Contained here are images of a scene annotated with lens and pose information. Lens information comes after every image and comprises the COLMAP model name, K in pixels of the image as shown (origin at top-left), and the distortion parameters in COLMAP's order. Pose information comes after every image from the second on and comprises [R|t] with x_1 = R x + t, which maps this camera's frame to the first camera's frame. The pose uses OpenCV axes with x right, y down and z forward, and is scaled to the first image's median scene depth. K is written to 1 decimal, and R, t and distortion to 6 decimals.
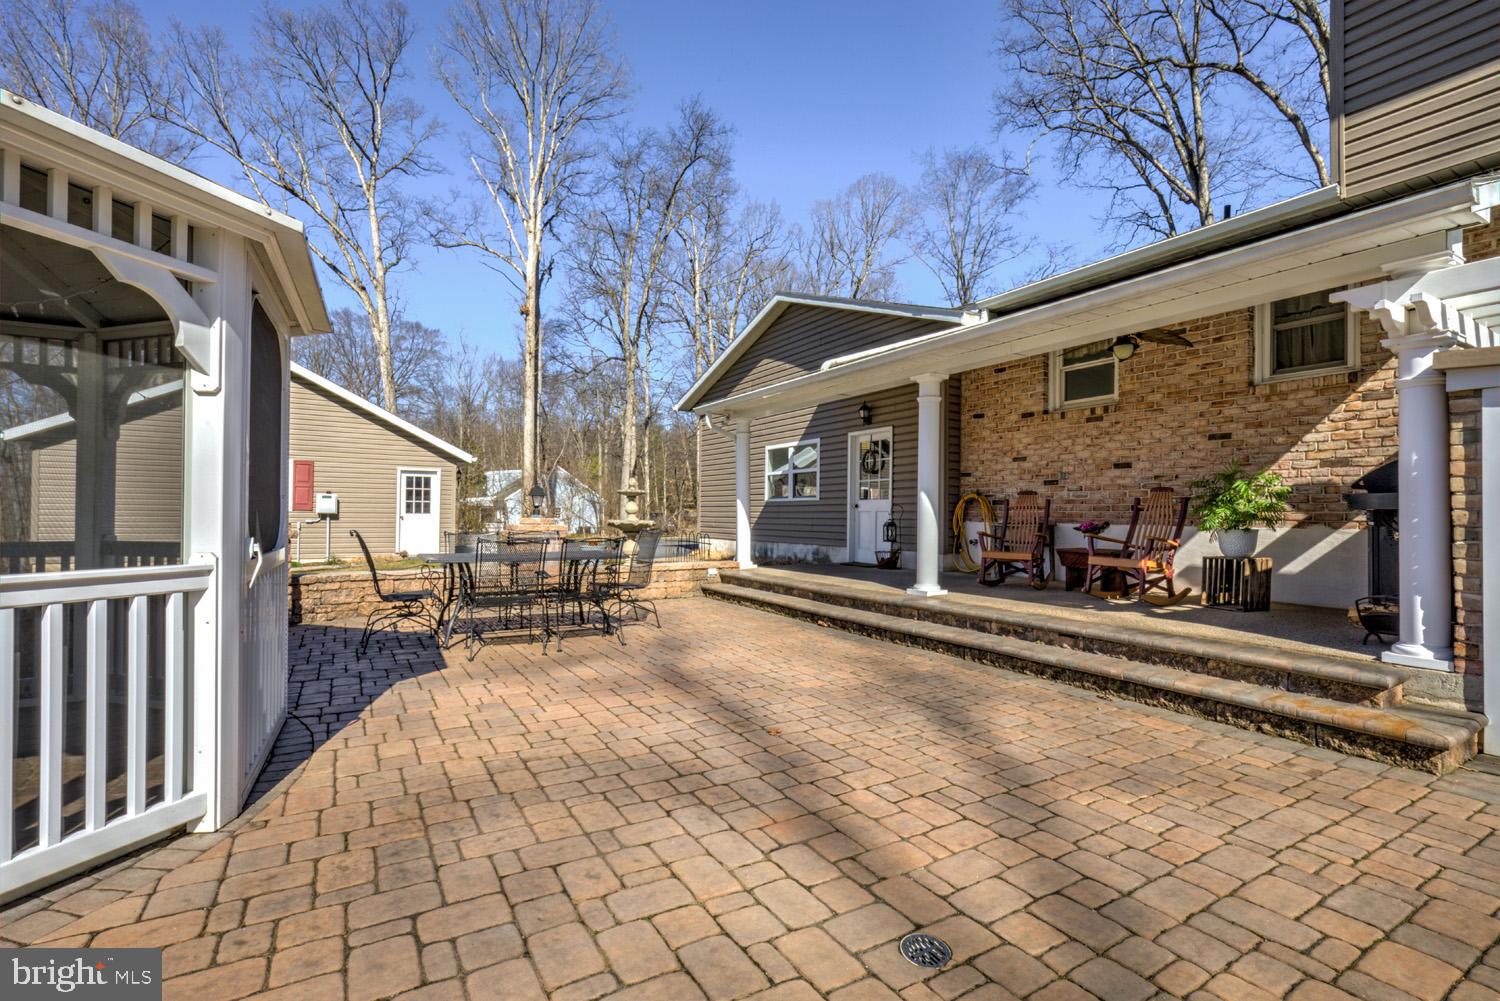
lens RADIAL K [[678.2, 0, 749.6], [0, 678.2, 513.8], [0, 0, 1]] dist [-0.001065, -0.000511]
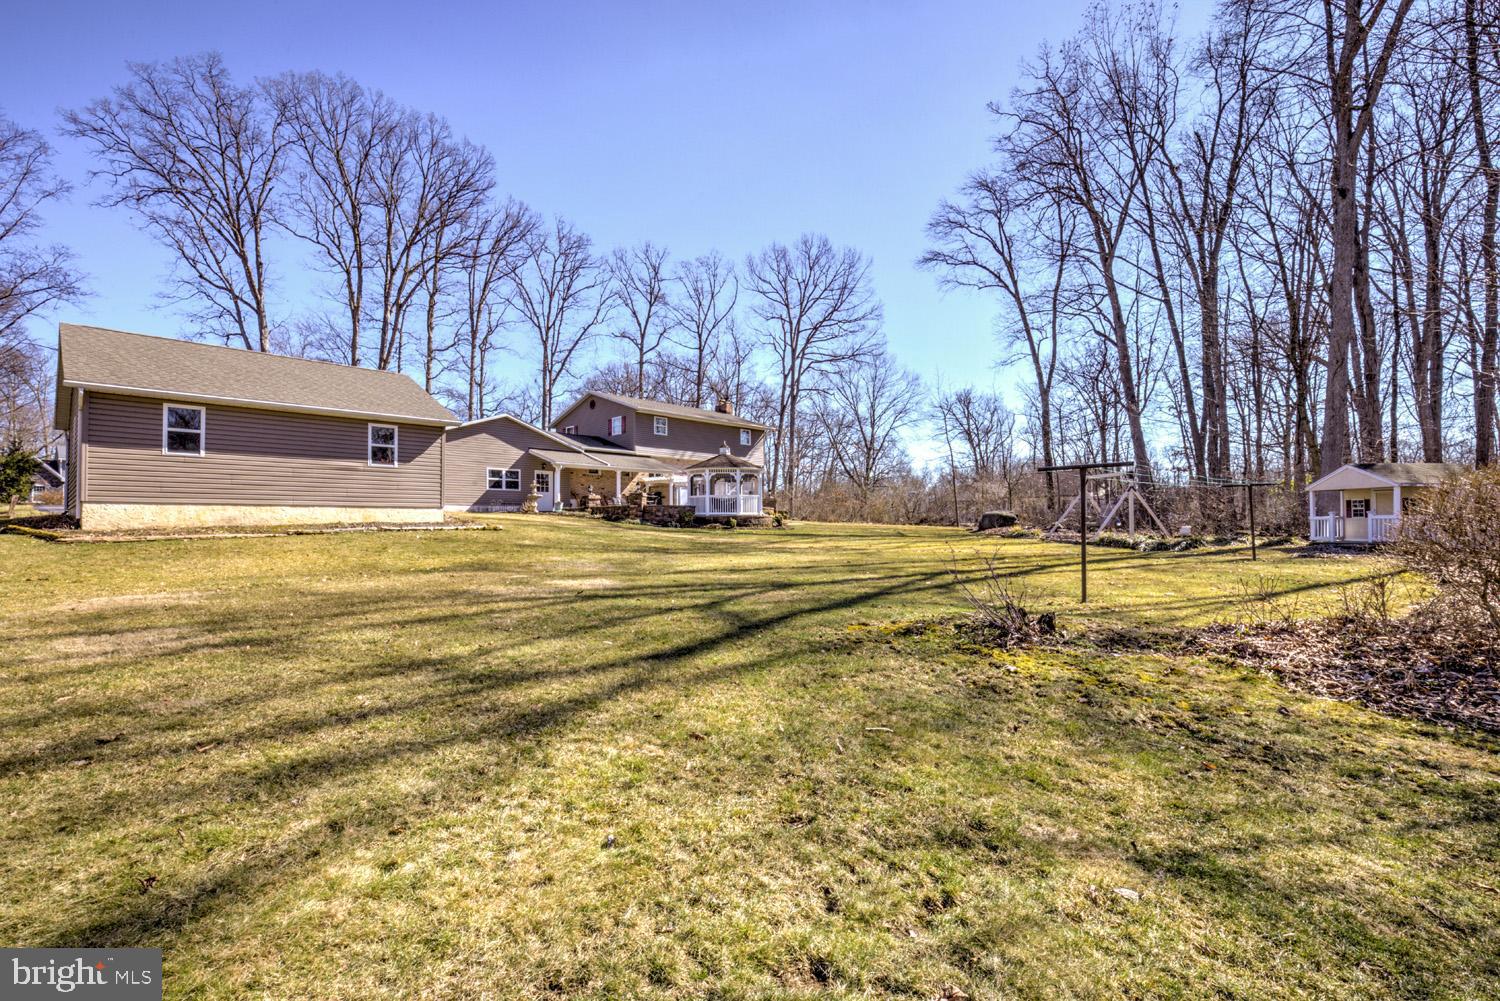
lens RADIAL K [[678.2, 0, 749.6], [0, 678.2, 513.8], [0, 0, 1]] dist [-0.001065, -0.000511]
pose [[-0.262075, 0.006207, 0.965027, -0.951925], [-0.005147, 0.999956, -0.007829, 0.030646], [-0.965034, -0.007018, -0.262032, 0.262456]]
